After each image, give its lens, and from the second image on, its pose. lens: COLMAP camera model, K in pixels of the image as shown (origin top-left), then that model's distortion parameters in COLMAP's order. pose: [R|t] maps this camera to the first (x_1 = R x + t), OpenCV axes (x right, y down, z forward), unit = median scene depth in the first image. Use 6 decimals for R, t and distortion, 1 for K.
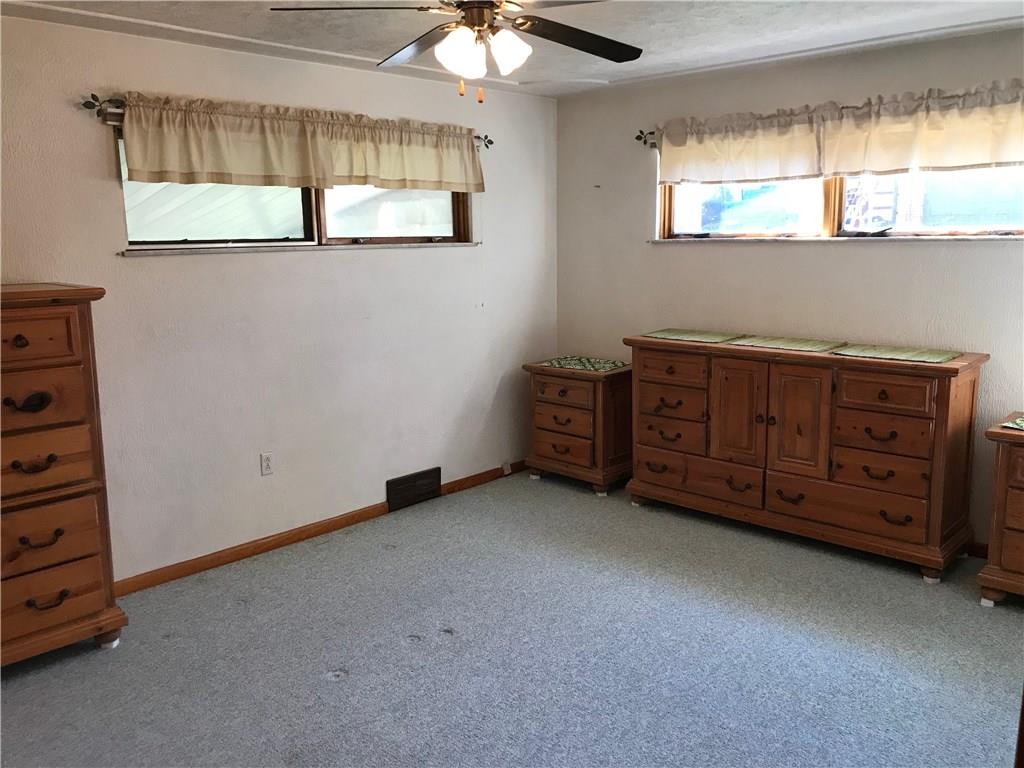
lens RADIAL K [[840.9, 0, 486.3], [0, 840.9, 383.8], [0, 0, 1]] dist [0.050036, -0.057765]
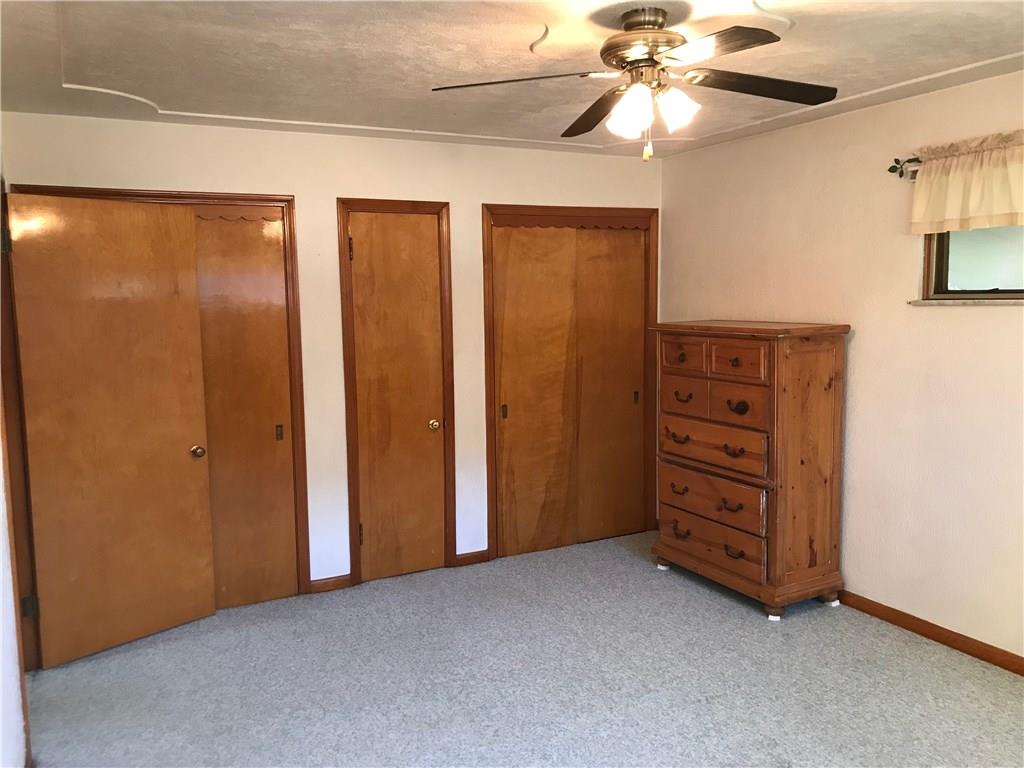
lens RADIAL K [[840.9, 0, 512.9], [0, 840.9, 383.0], [0, 0, 1]] dist [0.050036, -0.057765]
pose [[-0.293048, 0.128612, -0.947408, 0.828630], [-0.145875, 0.973295, 0.177248, -0.195843], [0.944904, 0.190146, -0.266461, 0.955796]]
